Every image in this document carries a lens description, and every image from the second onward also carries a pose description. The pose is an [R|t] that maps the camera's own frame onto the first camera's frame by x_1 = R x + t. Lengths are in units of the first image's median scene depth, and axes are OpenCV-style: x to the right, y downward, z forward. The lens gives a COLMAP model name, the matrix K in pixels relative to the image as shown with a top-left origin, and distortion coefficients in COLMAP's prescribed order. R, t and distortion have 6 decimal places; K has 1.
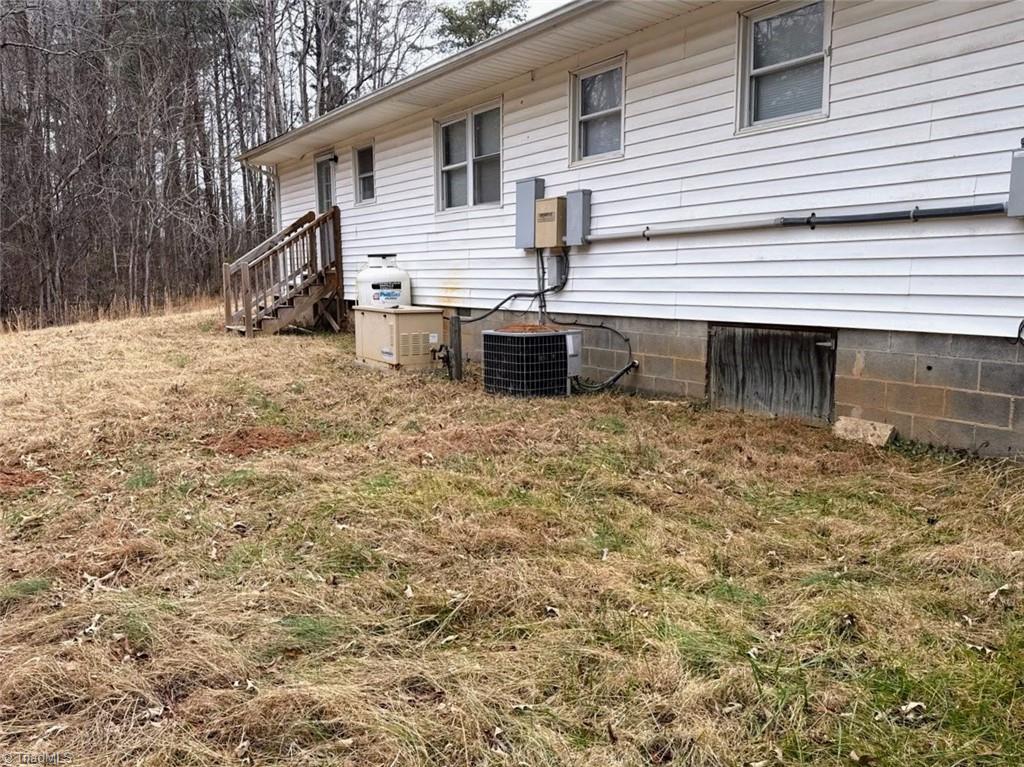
lens RADIAL K [[765.3, 0, 509.6], [0, 765.3, 366.4], [0, 0, 1]] dist [0.088641, -0.001548]
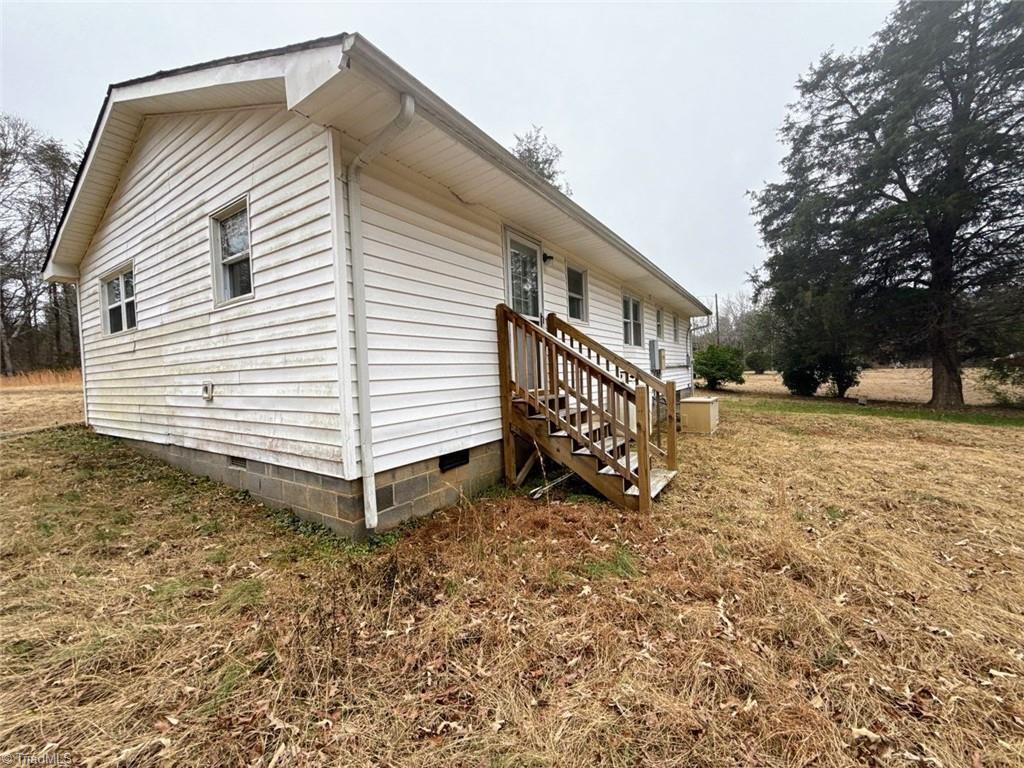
lens RADIAL K [[406.4, 0, 512.0], [0, 406.4, 384.0], [0, 0, 1]] dist [-0.000375, 0.000039]
pose [[-0.383141, -0.004337, 0.923680, -0.974303], [0.150200, 0.986387, 0.066935, -0.269818], [-0.911396, 0.164382, -0.377274, 1.941652]]
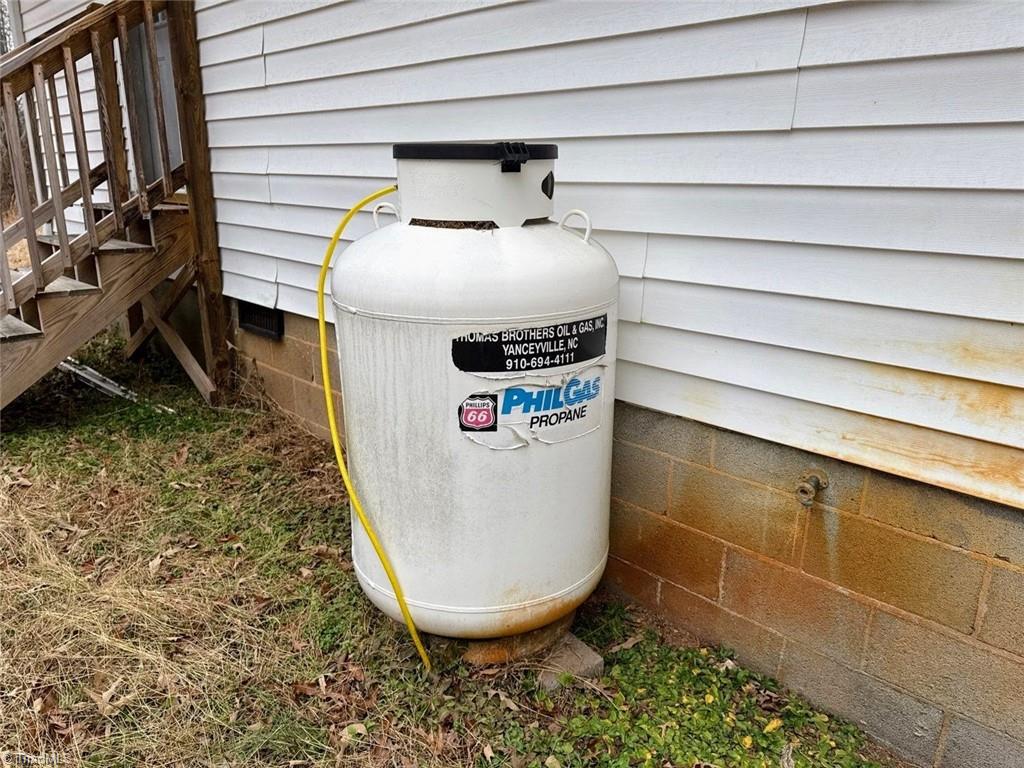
lens RADIAL K [[732.6, 0, 498.1], [0, 732.6, 382.1], [0, 0, 1]] dist [0.003981, -0.000880]
pose [[0.984131, -0.028205, 0.175186, -0.257044], [0.000393, 0.987630, 0.156805, -0.159137], [-0.177441, -0.154248, 0.971968, 1.109847]]
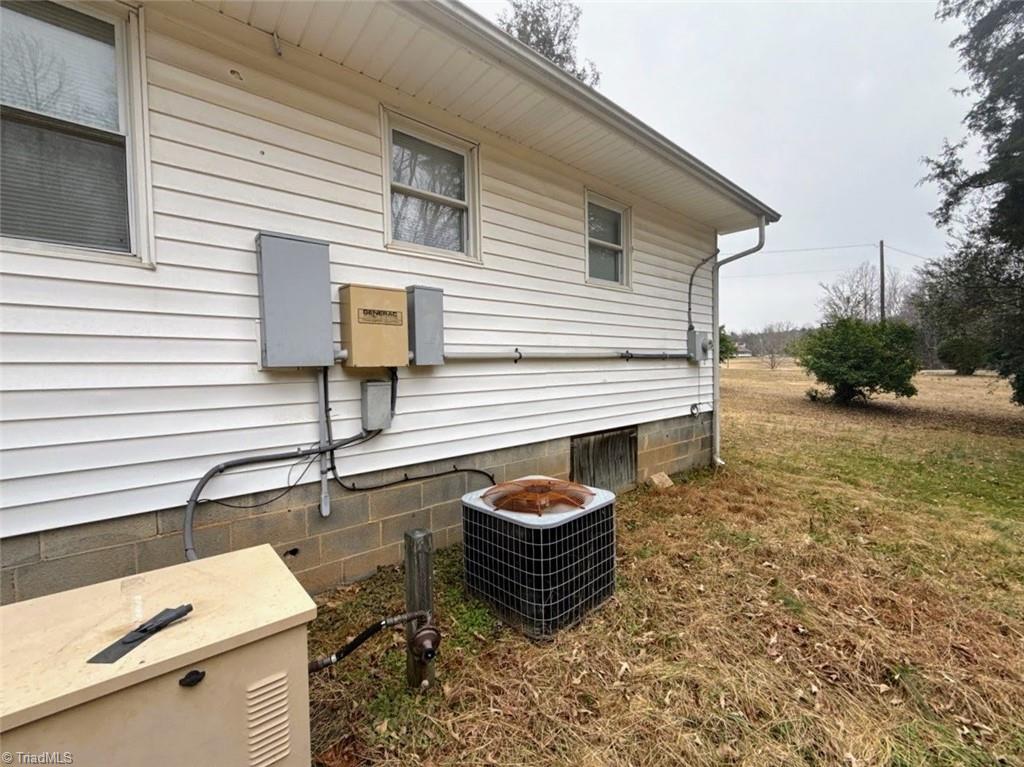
lens RADIAL K [[437.0, 0, 512.0], [0, 437.0, 383.5], [0, 0, 1]] dist [-0.002211, 0.000163]
pose [[-0.124068, -0.028231, 0.991872, -0.301179], [0.137456, 0.989469, 0.045356, -0.143586], [-0.982707, 0.141966, -0.118881, 0.940280]]
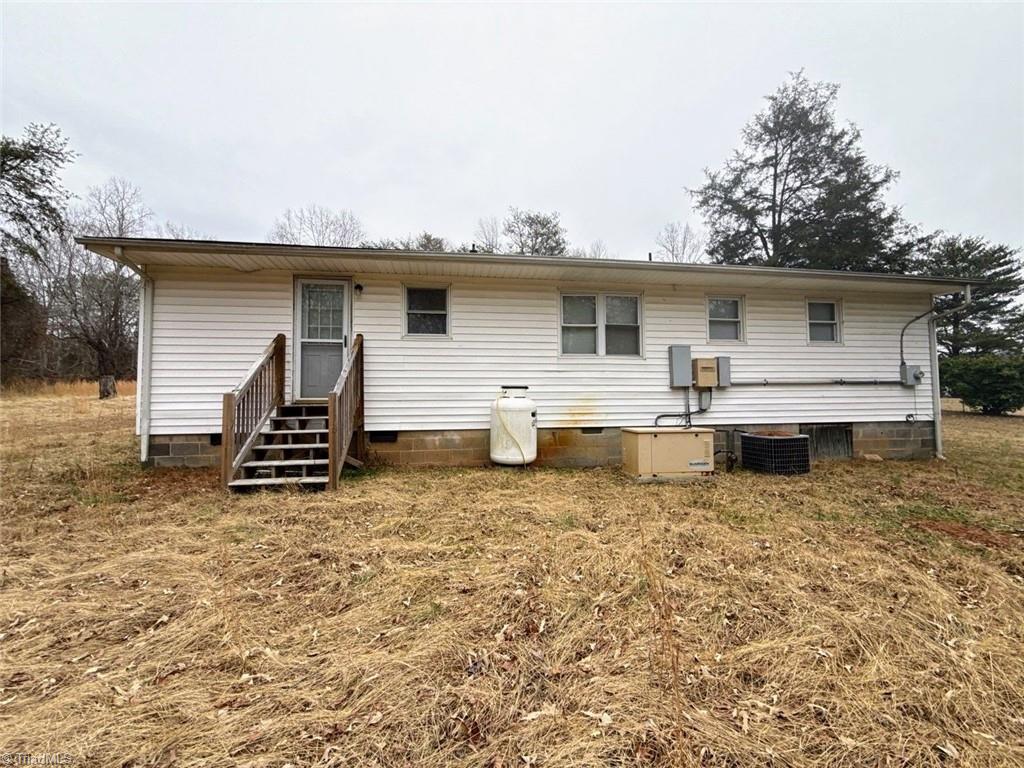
lens RADIAL K [[406.4, 0, 512.0], [0, 406.4, 384.0], [0, 0, 1]] dist [-0.000375, 0.000039]
pose [[0.434779, 0.040268, 0.899637, -0.949082], [0.112841, 0.988690, -0.098788, -0.120748], [-0.893440, 0.144467, 0.425318, 1.001014]]
